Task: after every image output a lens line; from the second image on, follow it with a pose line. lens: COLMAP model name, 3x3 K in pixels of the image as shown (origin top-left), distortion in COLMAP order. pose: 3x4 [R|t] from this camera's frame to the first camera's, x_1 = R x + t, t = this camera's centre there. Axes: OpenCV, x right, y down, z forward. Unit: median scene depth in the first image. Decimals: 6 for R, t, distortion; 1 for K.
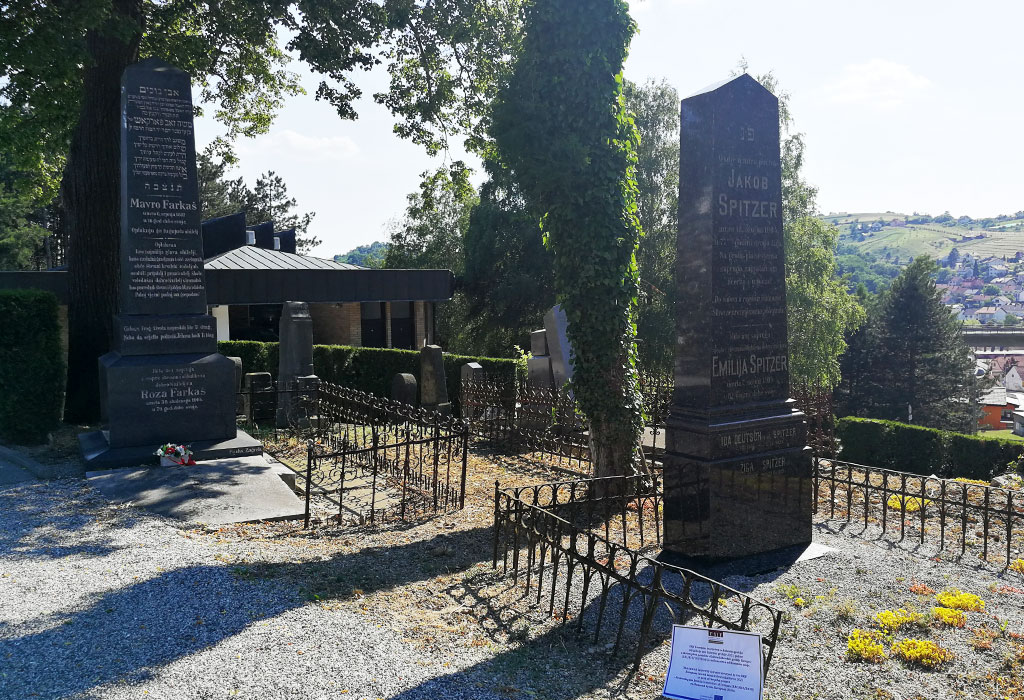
lens RADIAL K [[835.5, 0, 512.0], [0, 835.5, 350.0], [0, 0, 1]] dist [0.011903, -0.001454]
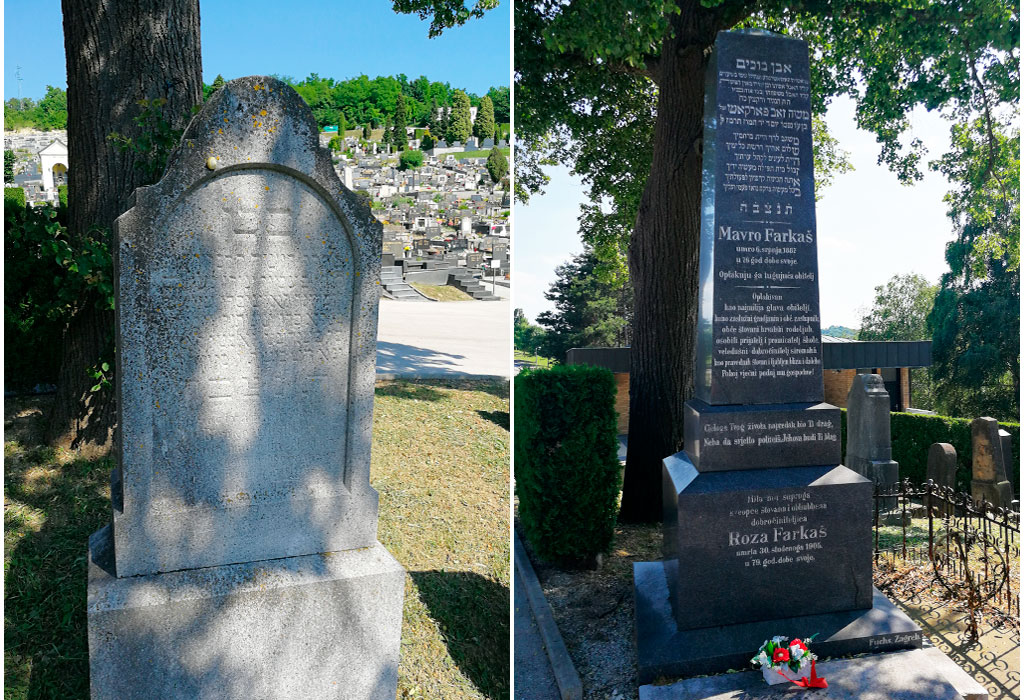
lens RADIAL K [[406.3, 0, 510.6], [0, 406.3, 366.6], [0, 0, 1]] dist [-0.015270, 0.000079]
pose [[0.699891, 0.010465, -0.714173, -0.329606], [-0.046845, 0.998412, -0.031278, -0.052336], [0.712712, 0.055346, 0.699270, 0.643643]]
